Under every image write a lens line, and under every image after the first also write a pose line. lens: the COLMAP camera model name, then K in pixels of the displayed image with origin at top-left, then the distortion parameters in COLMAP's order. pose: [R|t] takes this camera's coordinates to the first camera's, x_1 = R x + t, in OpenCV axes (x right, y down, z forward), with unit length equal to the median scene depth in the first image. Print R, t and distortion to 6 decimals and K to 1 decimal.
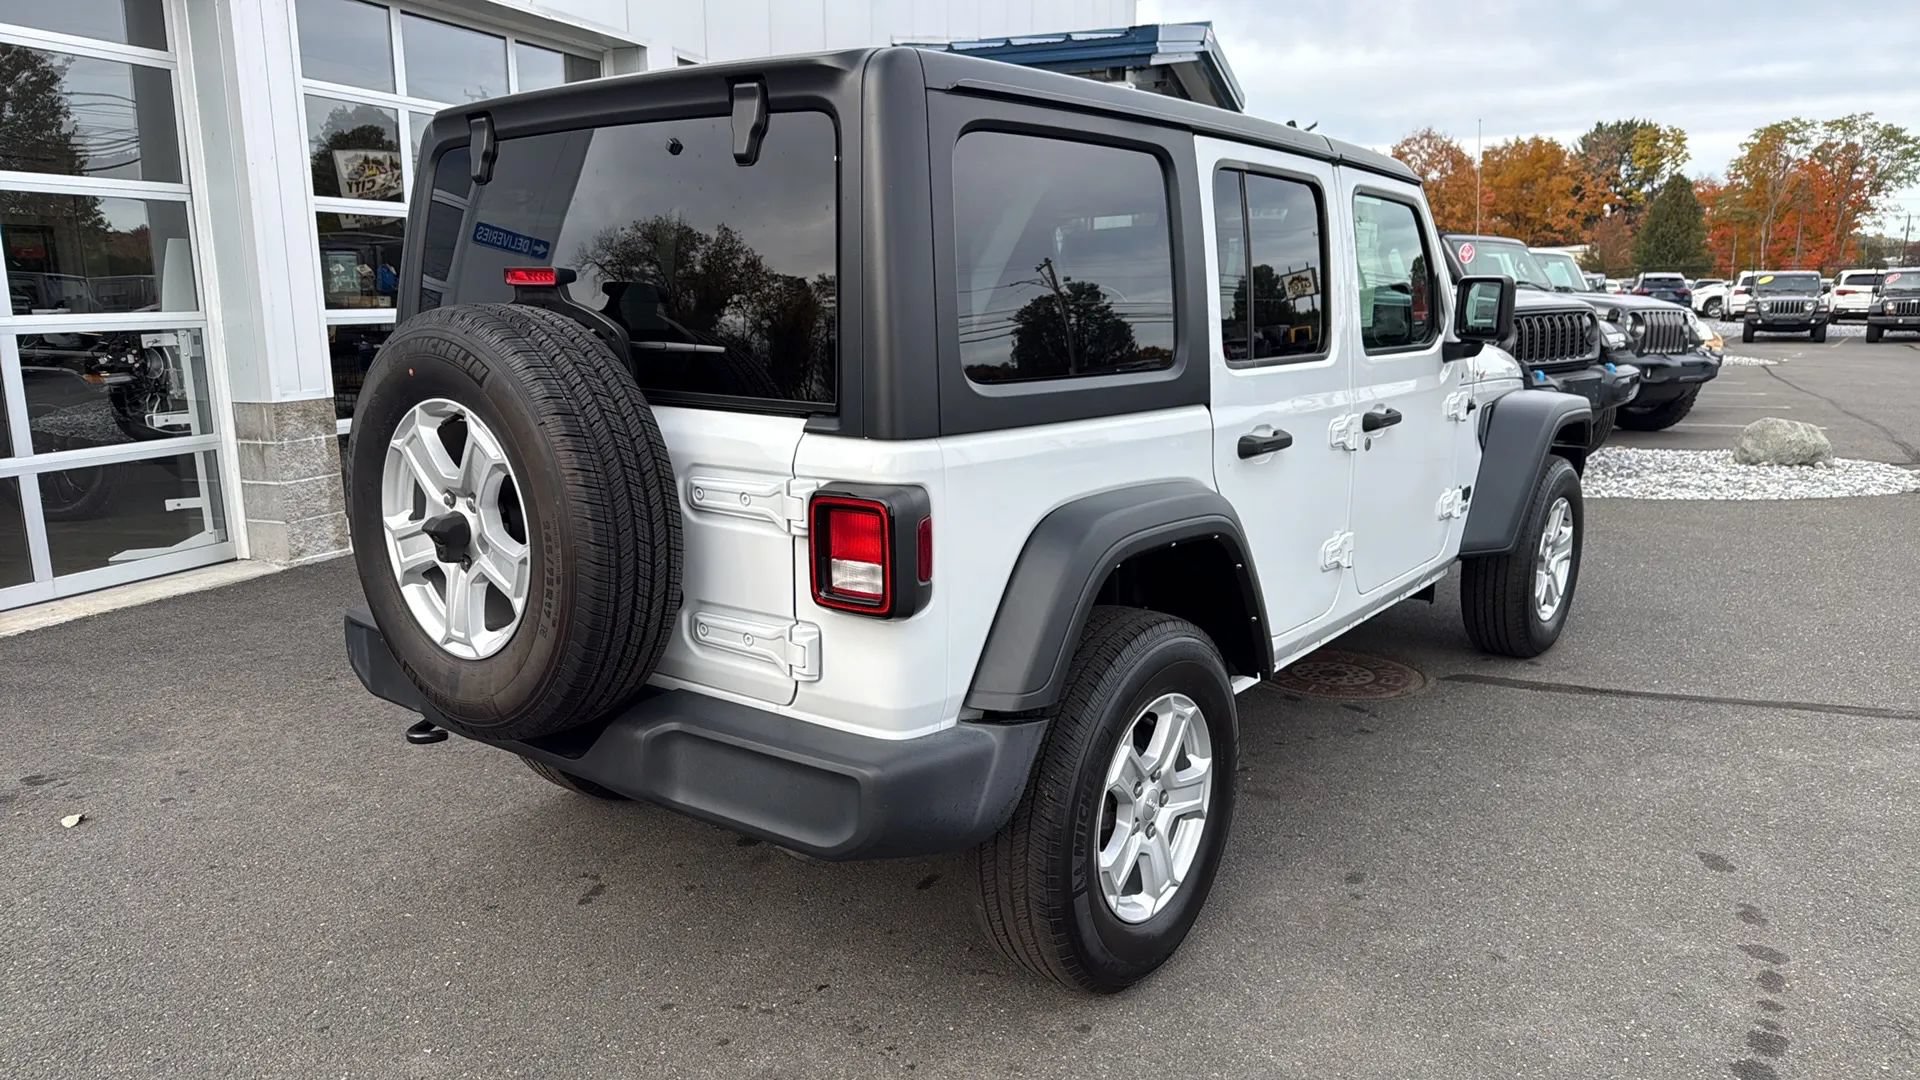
lens RADIAL K [[1306.7, 0, 940.5], [0, 1306.7, 555.5], [0, 0, 1]] dist [0.019978, -0.032003]
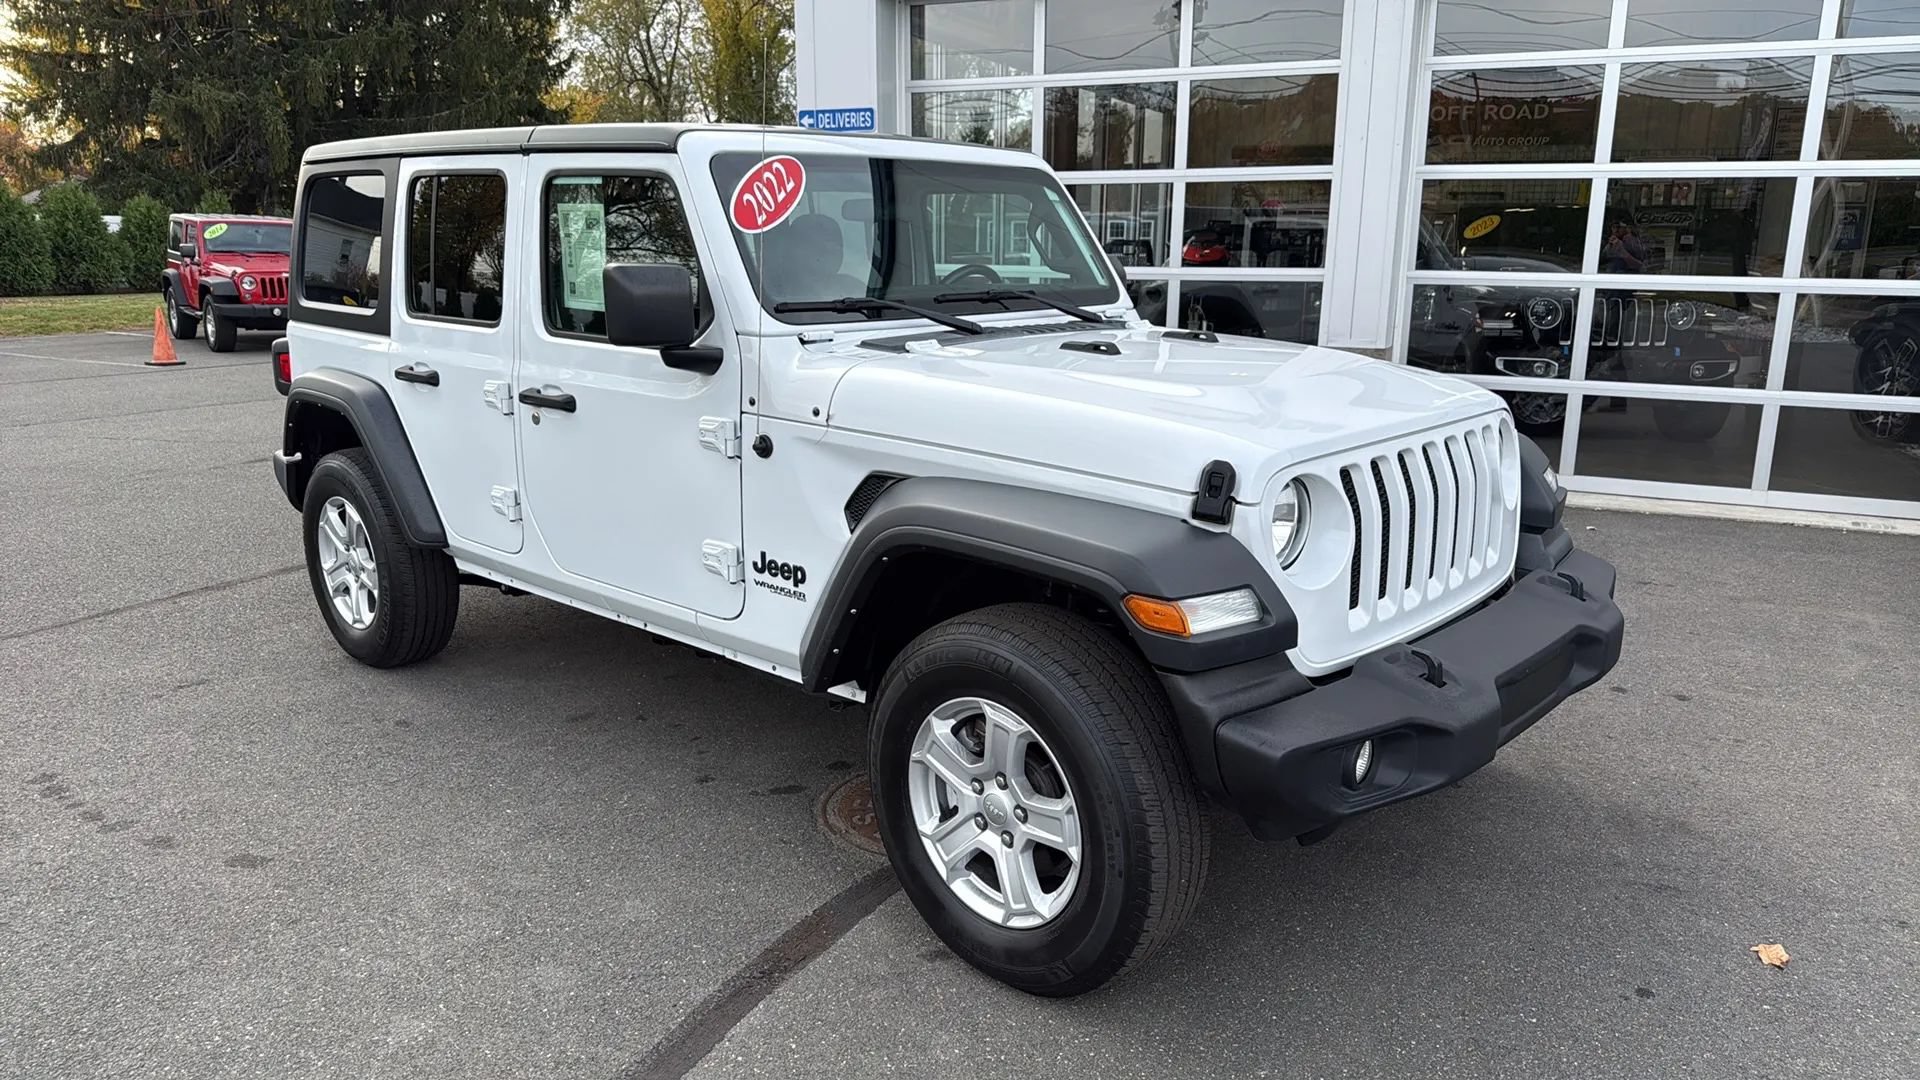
lens RADIAL K [[1311.3, 0, 971.5], [0, 1311.3, 544.2], [0, 0, 1]] dist [0.023622, -0.024663]
pose [[-0.073841, 0.236510, -0.968819, 1.136969], [-0.205379, 0.947041, 0.246847, -0.271838], [0.975893, 0.217203, -0.021356, 1.171464]]
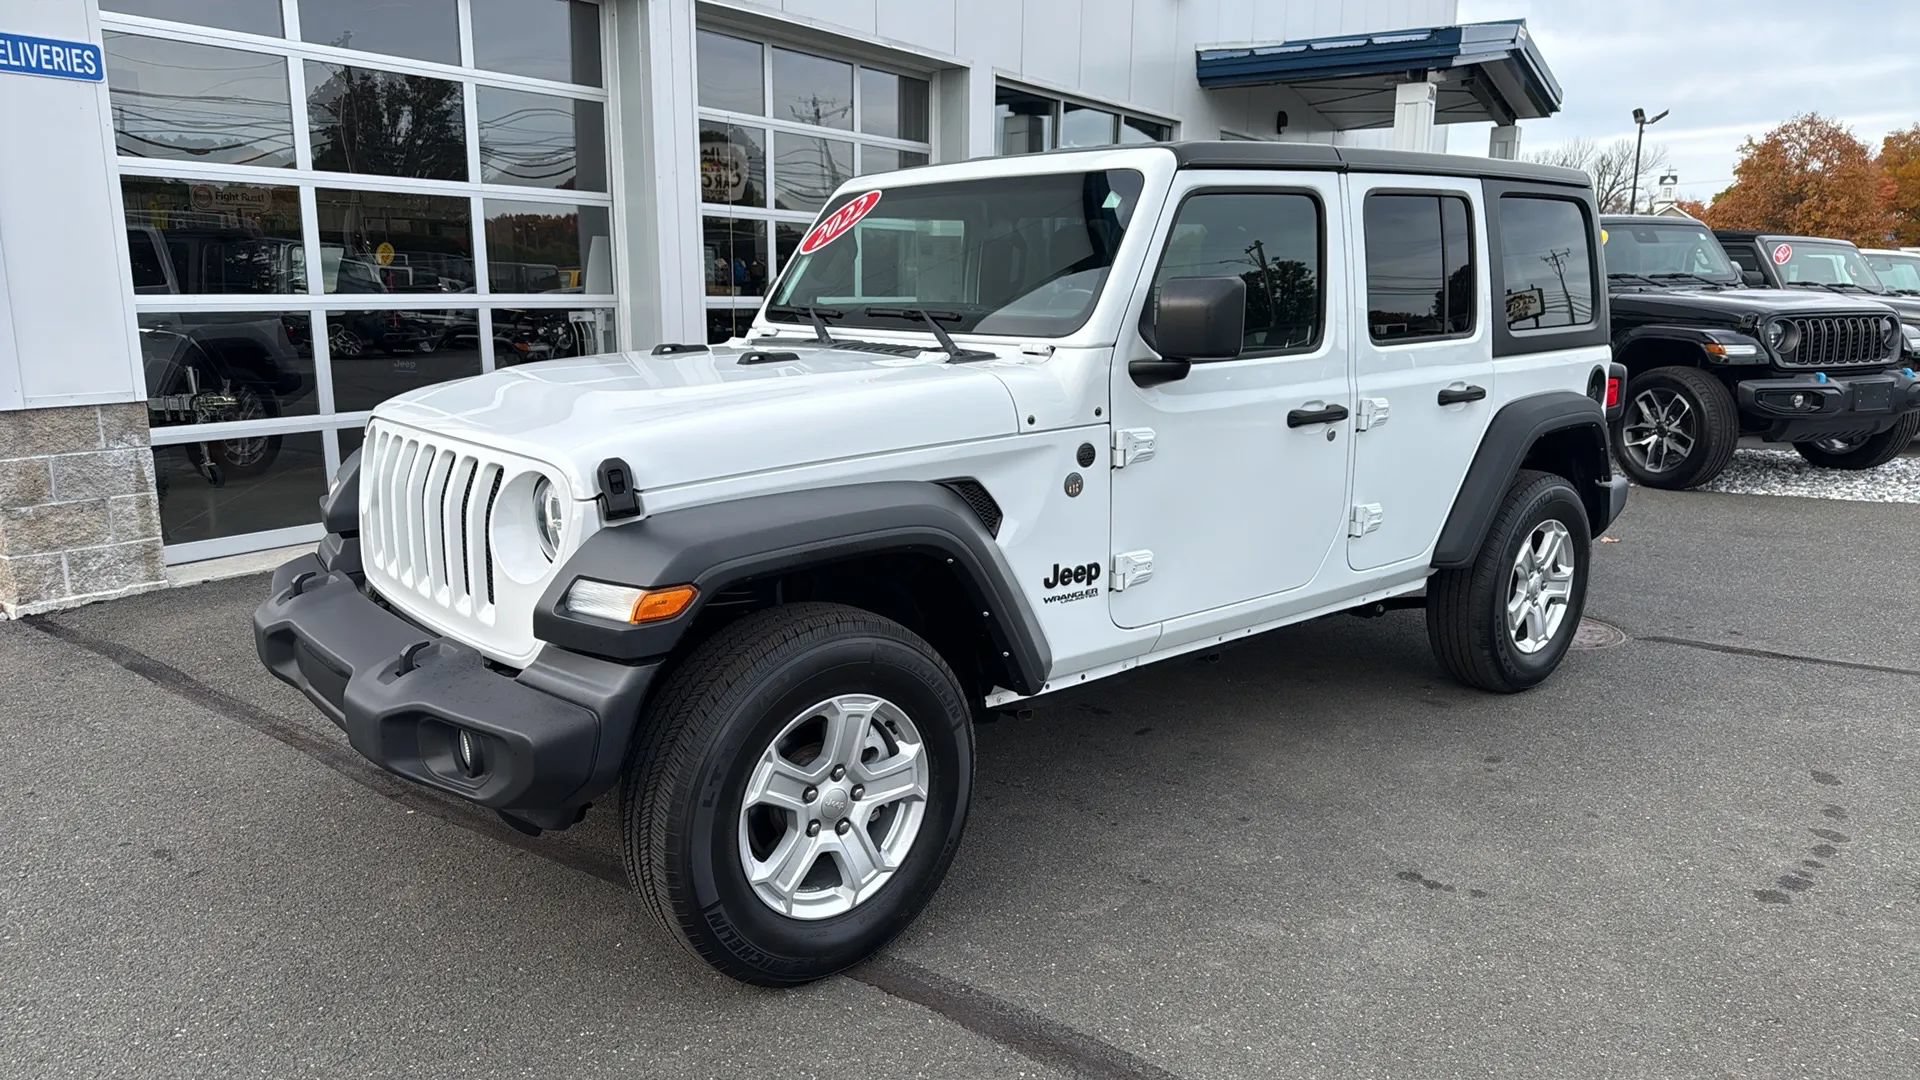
lens RADIAL K [[1307.6, 0, 926.7], [0, 1307.6, 562.1], [0, 0, 1]] dist [0.017230, -0.021989]
pose [[0.972333, 0.060618, -0.225597, 0.047847], [-0.058578, 0.998159, 0.015730, 0.054053], [0.226135, -0.002080, 0.974094, -0.257296]]
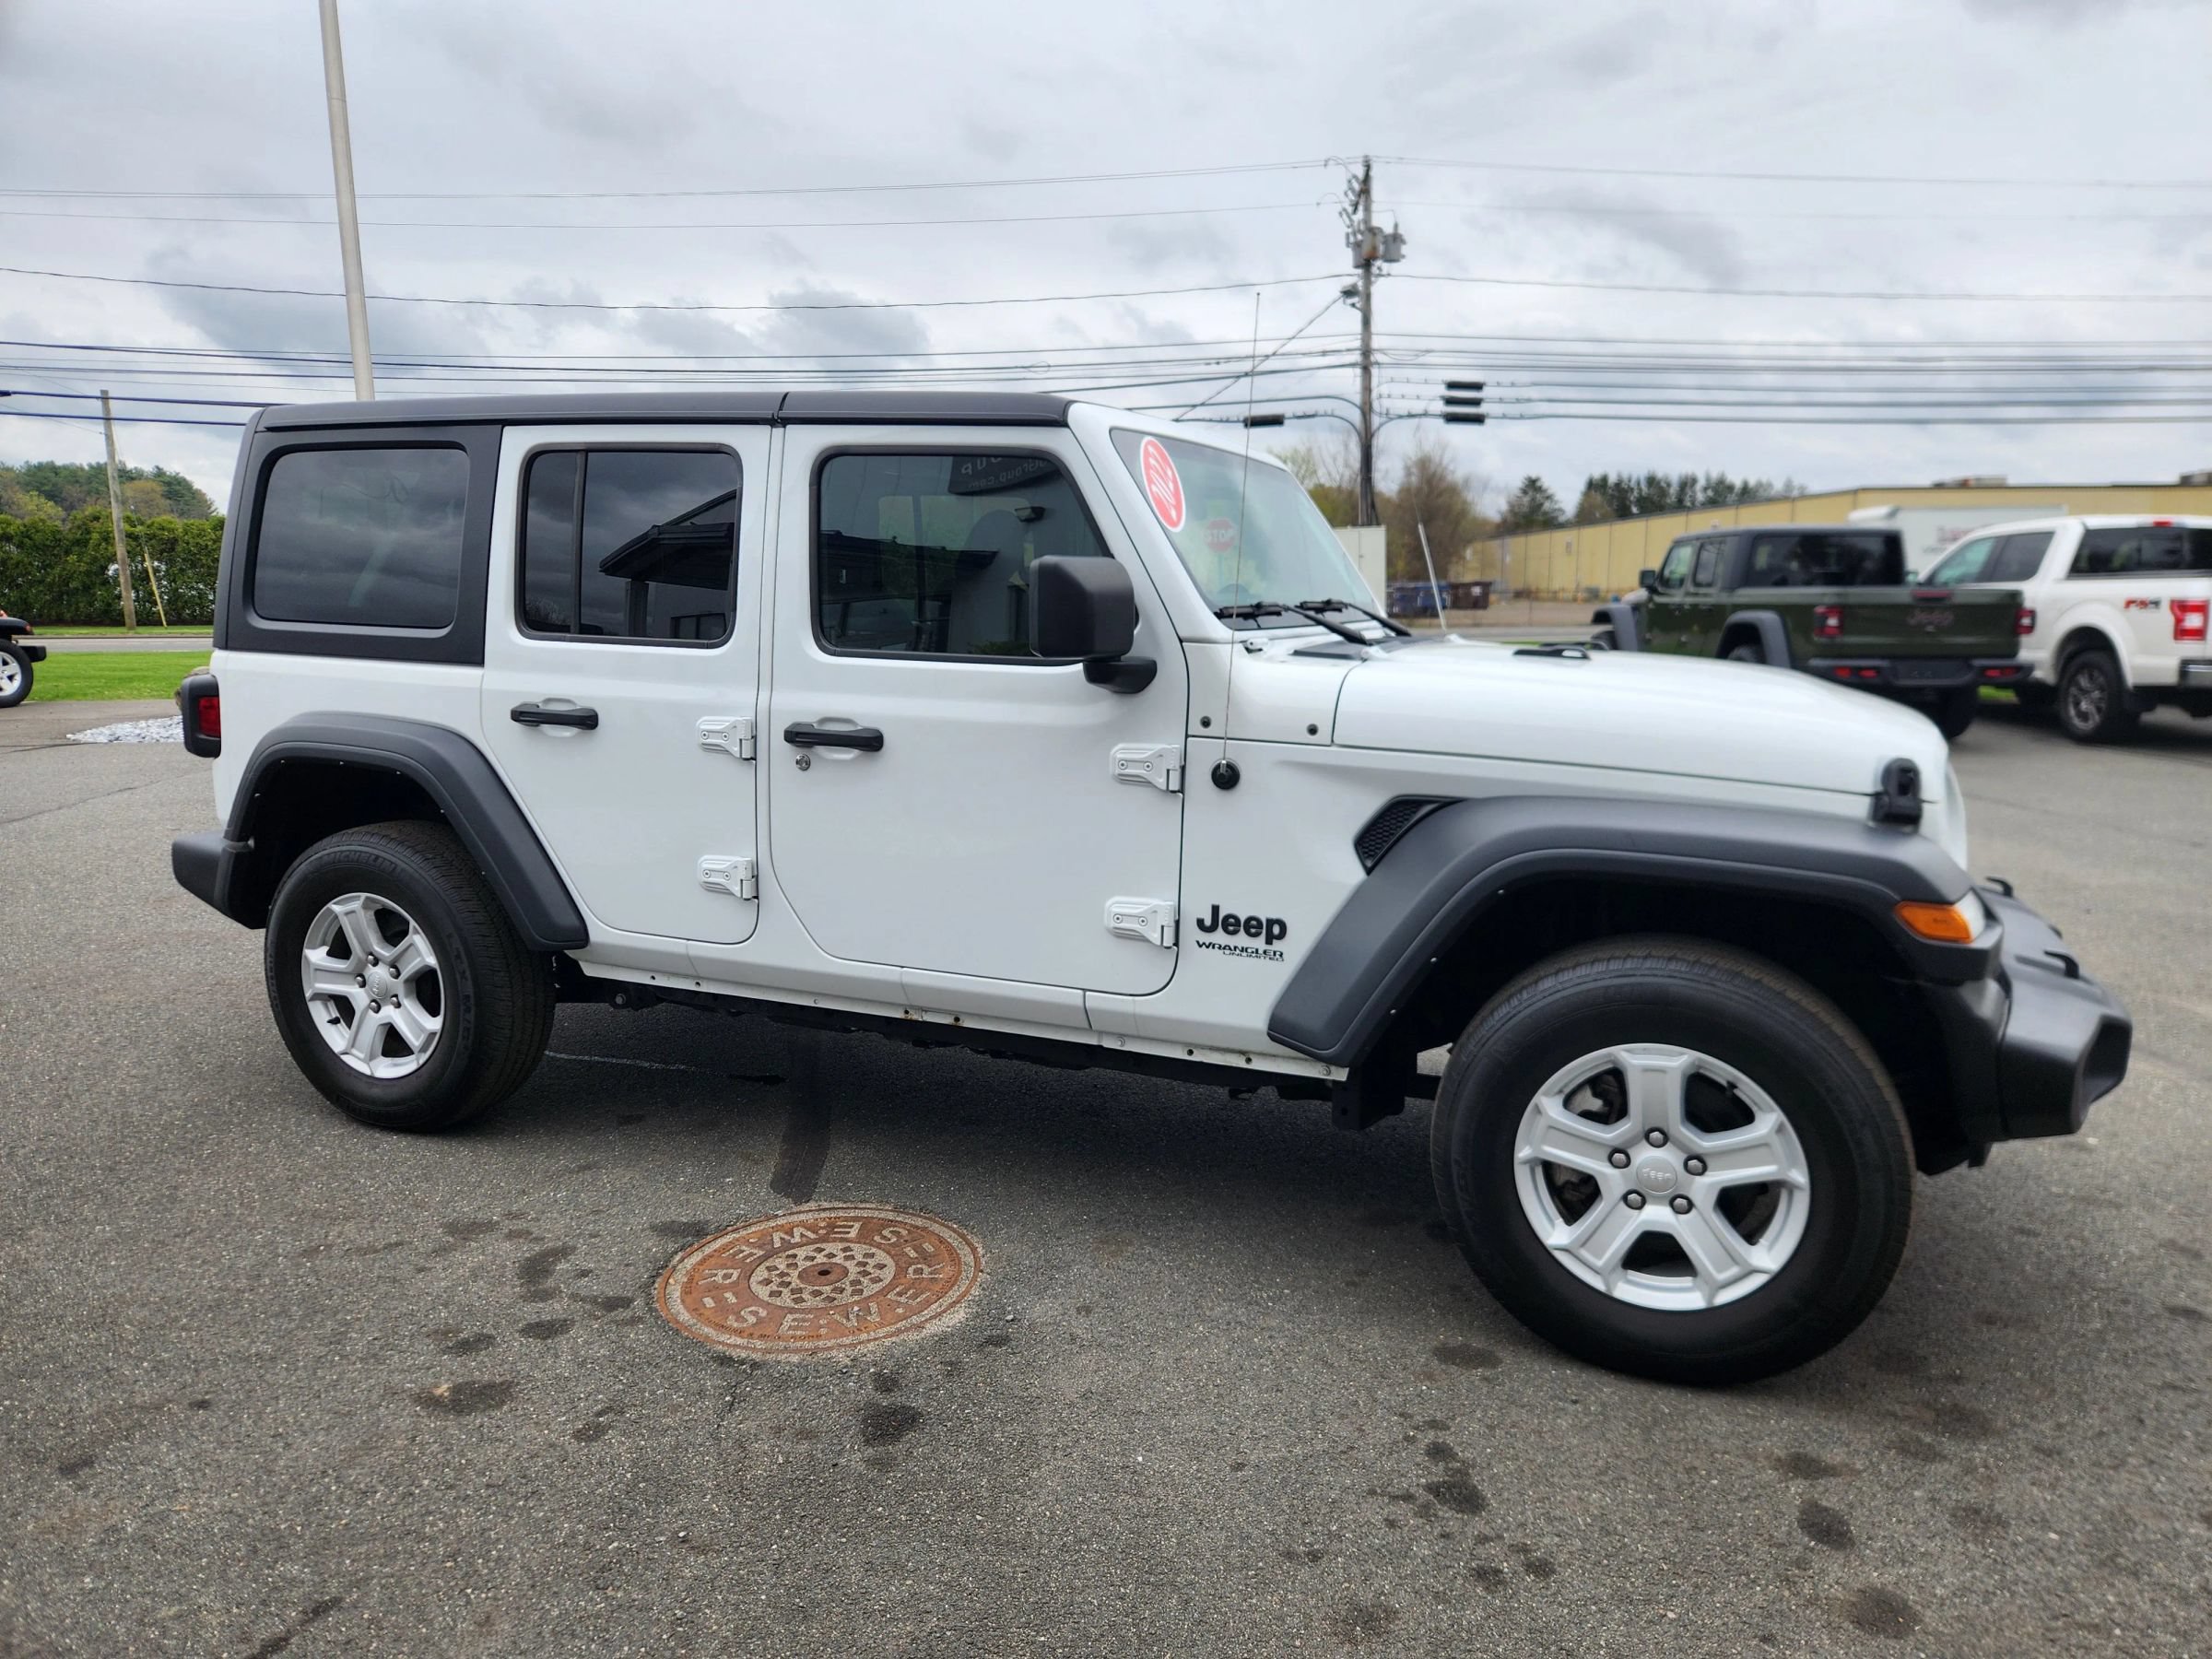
lens RADIAL K [[1512.5, 0, 1100.7], [0, 1512.5, 821.1], [0, 0, 1]] dist [0.074707, -0.077732]
pose [[0.254367, 0.155473, -0.954529, 1.076728], [-0.209550, 0.972406, 0.102543, -0.156366], [0.944133, 0.173938, 0.279927, 0.777618]]
